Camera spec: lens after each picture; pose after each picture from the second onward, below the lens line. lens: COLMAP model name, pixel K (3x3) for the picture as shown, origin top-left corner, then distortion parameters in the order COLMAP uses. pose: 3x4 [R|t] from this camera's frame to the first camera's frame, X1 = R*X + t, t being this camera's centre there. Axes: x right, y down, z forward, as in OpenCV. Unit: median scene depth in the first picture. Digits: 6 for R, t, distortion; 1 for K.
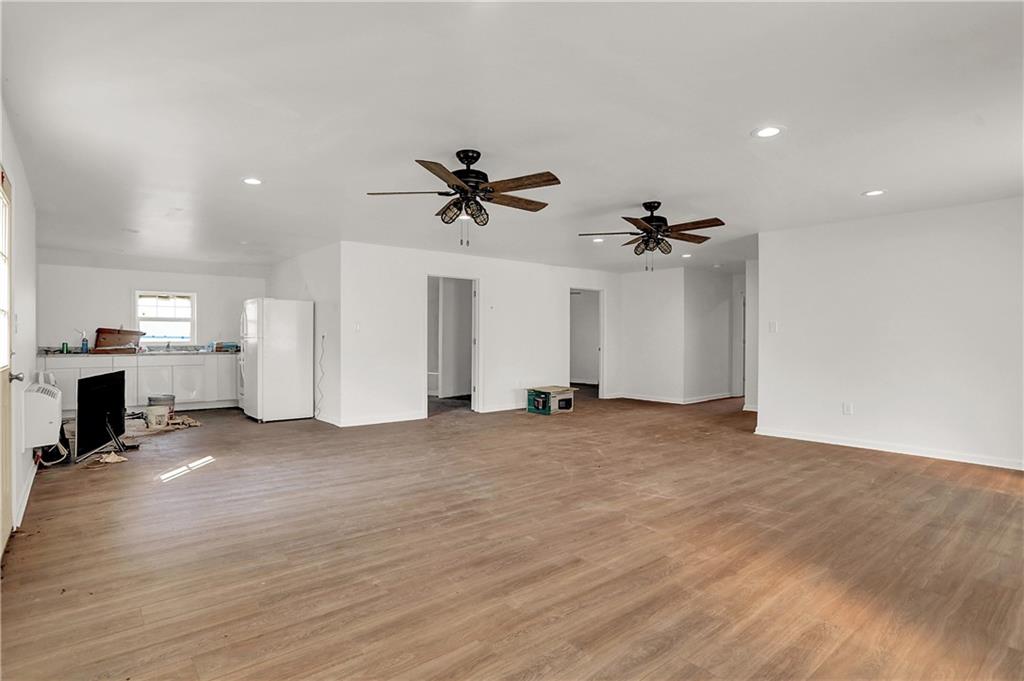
lens RADIAL K [[510.3, 0, 495.4], [0, 510.3, 338.6], [0, 0, 1]] dist [-0.070776, 0.037226]
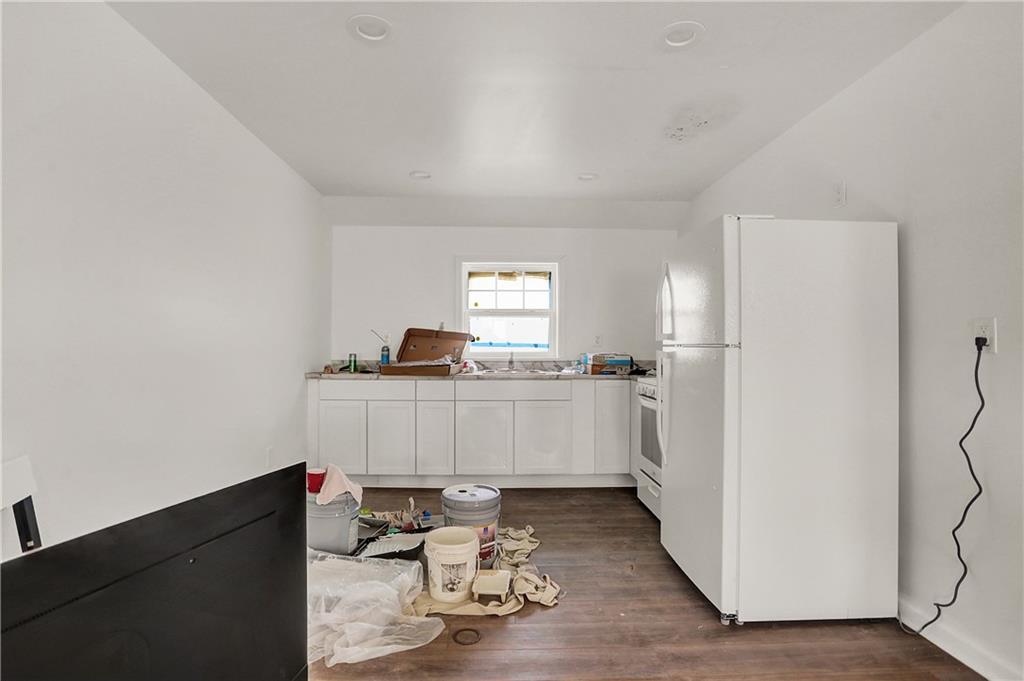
lens RADIAL K [[510.3, 0, 495.4], [0, 510.3, 338.6], [0, 0, 1]] dist [-0.070776, 0.037226]
pose [[0.776779, -0.008002, -0.629722, -0.320607], [-0.002809, 0.999865, -0.016171, -0.000310], [0.629767, 0.014330, 0.776652, 0.558468]]
